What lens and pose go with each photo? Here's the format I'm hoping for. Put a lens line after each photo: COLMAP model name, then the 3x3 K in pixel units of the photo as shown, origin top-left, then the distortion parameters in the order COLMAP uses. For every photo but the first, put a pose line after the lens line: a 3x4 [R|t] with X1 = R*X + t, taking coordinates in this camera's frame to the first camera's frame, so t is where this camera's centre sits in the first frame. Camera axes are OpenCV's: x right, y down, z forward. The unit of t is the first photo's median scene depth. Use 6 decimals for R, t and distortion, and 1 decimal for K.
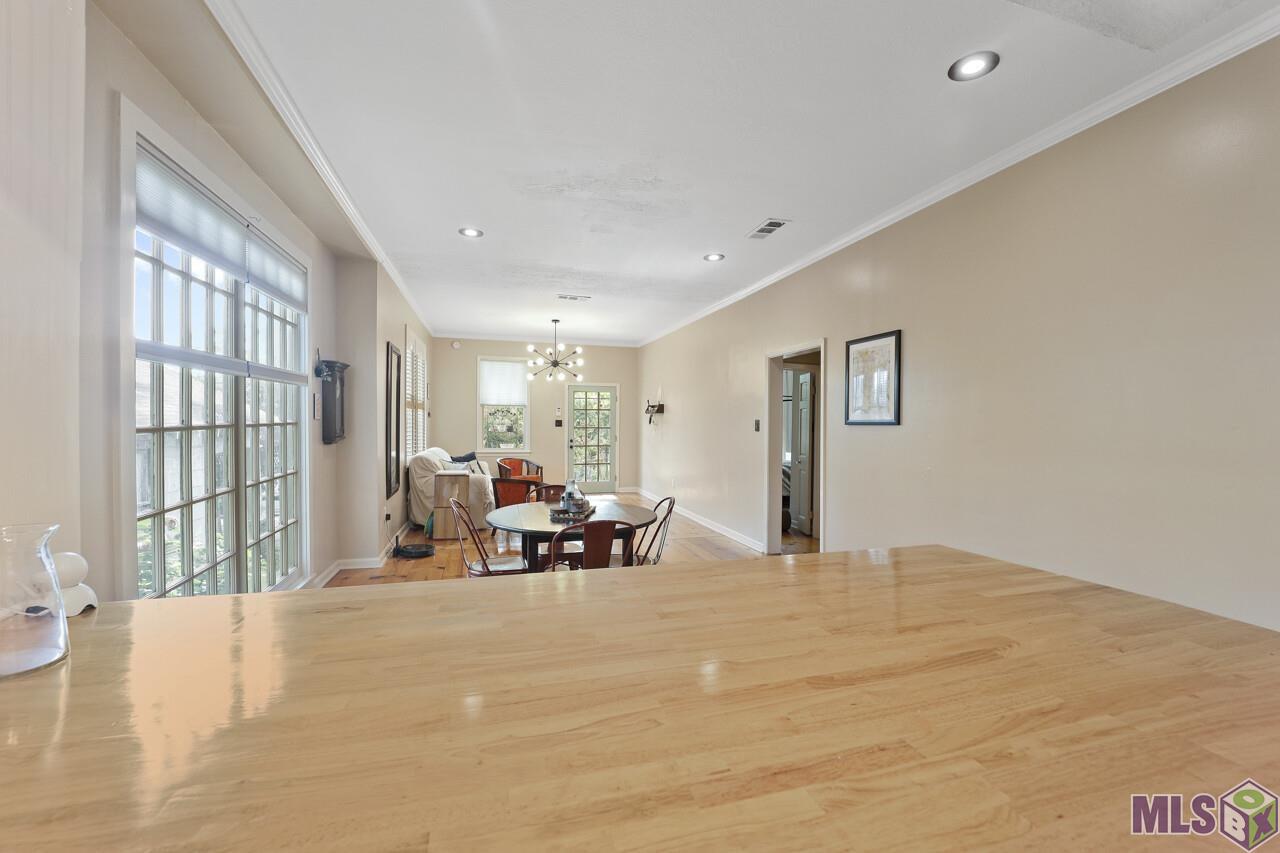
lens RADIAL K [[524.1, 0, 640.3], [0, 524.1, 427.0], [0, 0, 1]] dist [-0.023083, -0.000198]
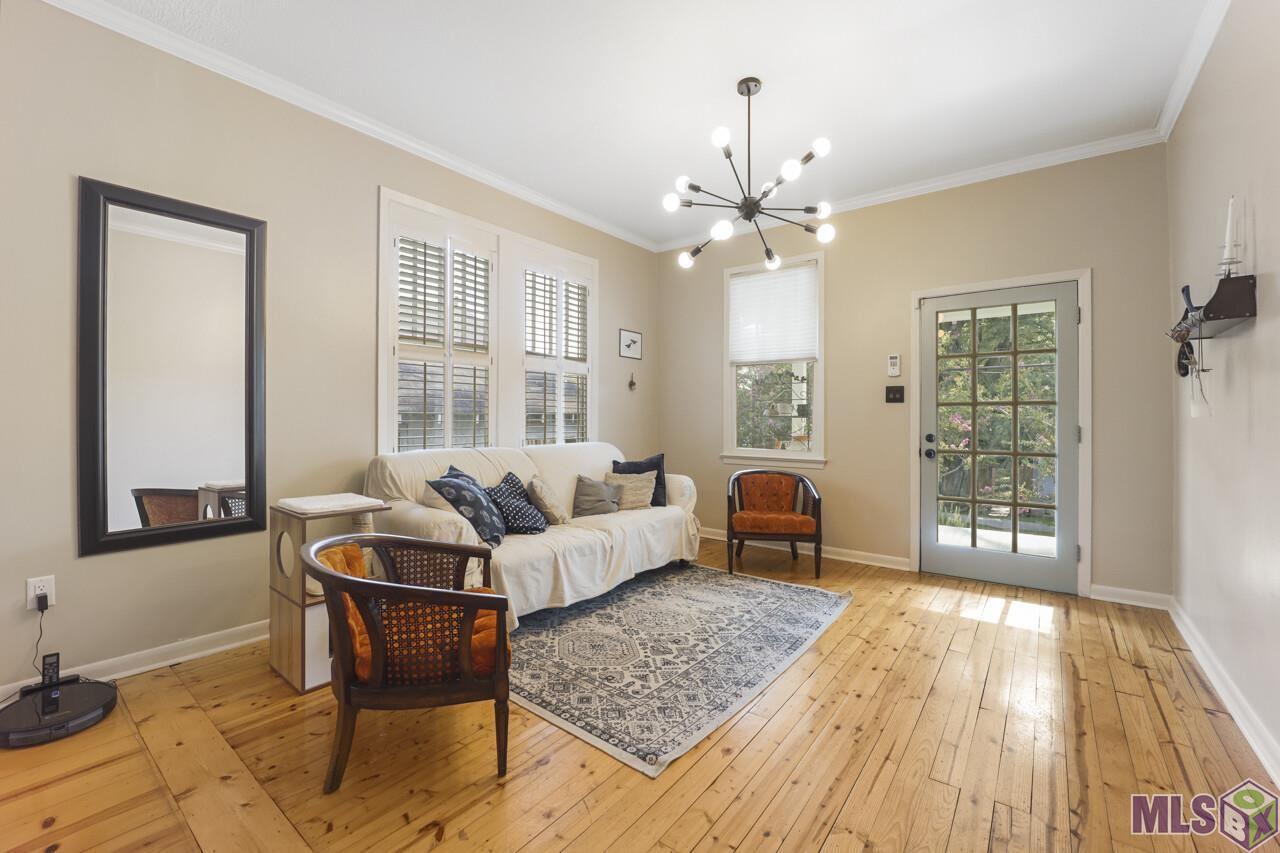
lens RADIAL K [[524.1, 0, 638.9], [0, 524.1, 421.1], [0, 0, 1]] dist [-0.023083, -0.000198]
pose [[0.584939, -0.000757, -0.811077, 0.057581], [-0.004423, 0.999982, -0.004124, 0.016292], [0.811065, 0.006000, 0.584925, 0.600222]]
